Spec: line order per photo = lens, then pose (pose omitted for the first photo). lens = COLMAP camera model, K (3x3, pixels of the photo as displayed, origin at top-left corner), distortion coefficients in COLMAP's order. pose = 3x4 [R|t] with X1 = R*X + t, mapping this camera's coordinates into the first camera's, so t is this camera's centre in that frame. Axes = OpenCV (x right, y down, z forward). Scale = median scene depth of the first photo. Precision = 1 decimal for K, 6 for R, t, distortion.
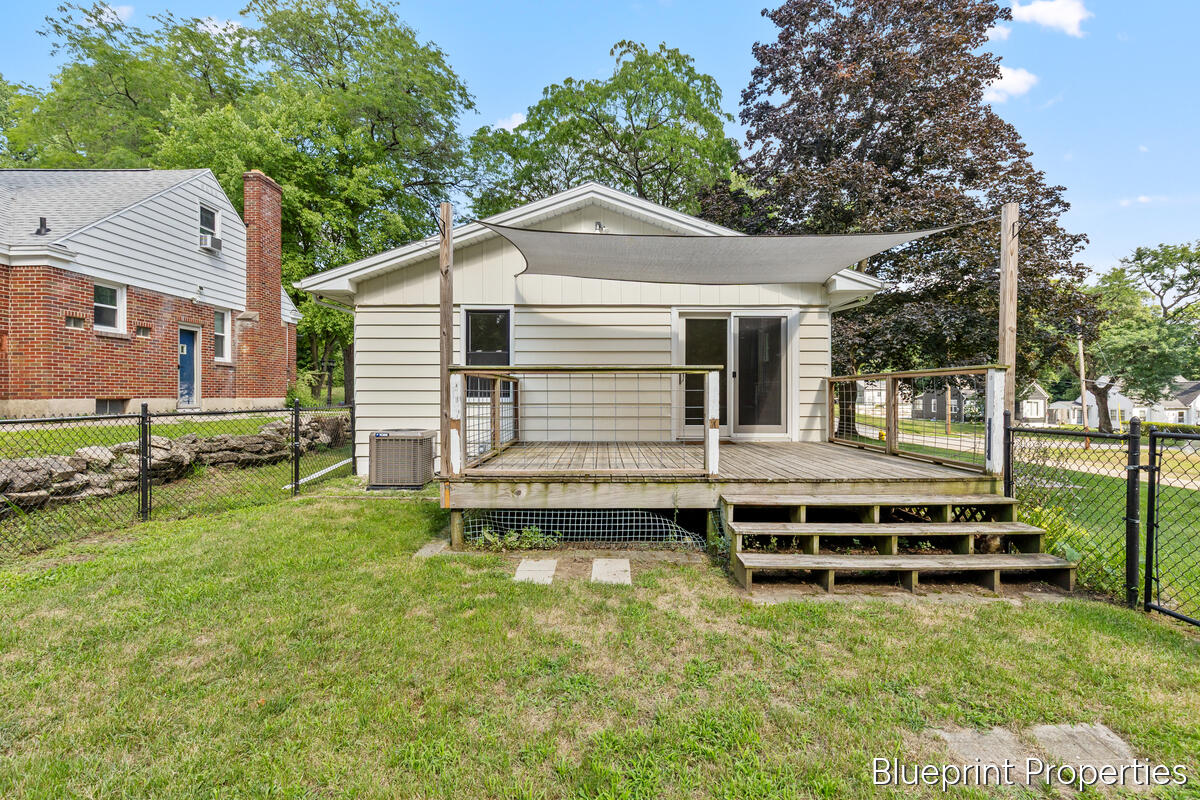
lens RADIAL K [[540.0, 0, 600.3], [0, 540.0, 398.7], [0, 0, 1]] dist [-0.009612, 0.000580]
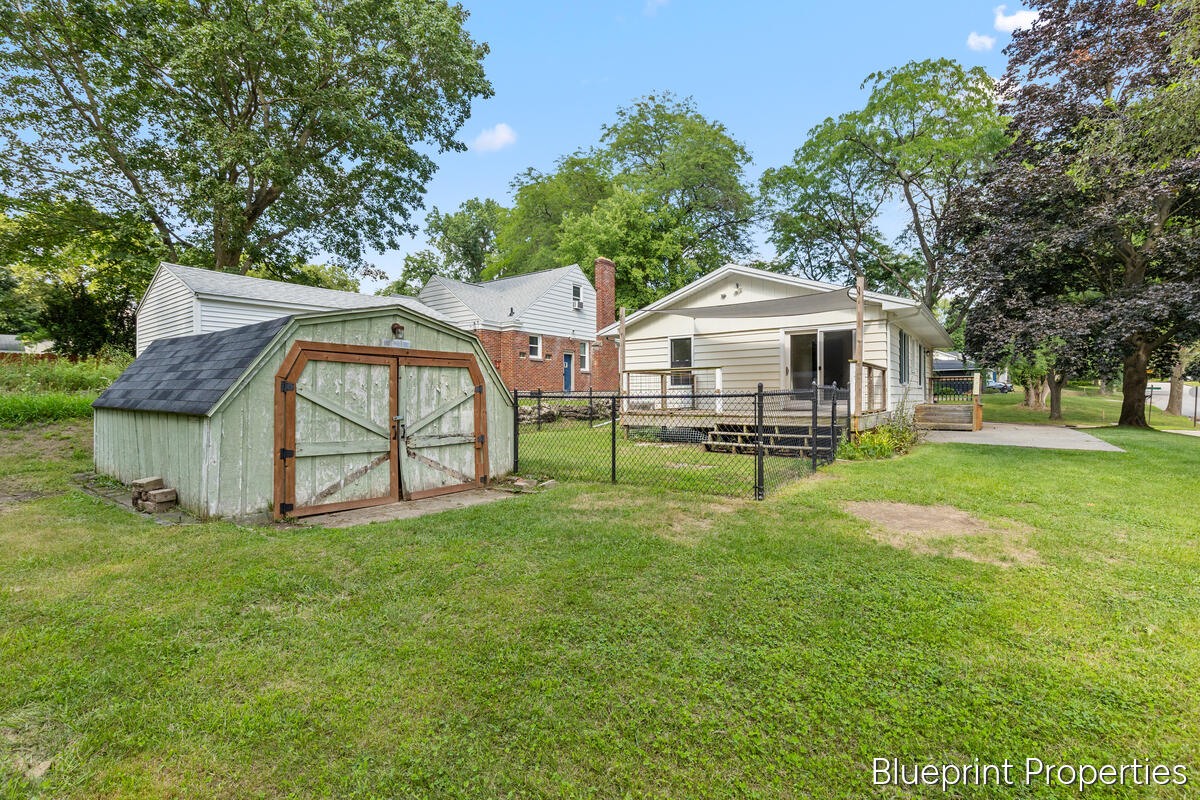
lens RADIAL K [[540.0, 0, 598.7], [0, 540.0, 397.2], [0, 0, 1]] dist [-0.009612, 0.000580]
pose [[0.798610, -0.006983, -0.601809, 0.434502], [0.005178, 0.999975, -0.004733, 0.028896], [0.601827, 0.000663, 0.798626, -0.420376]]
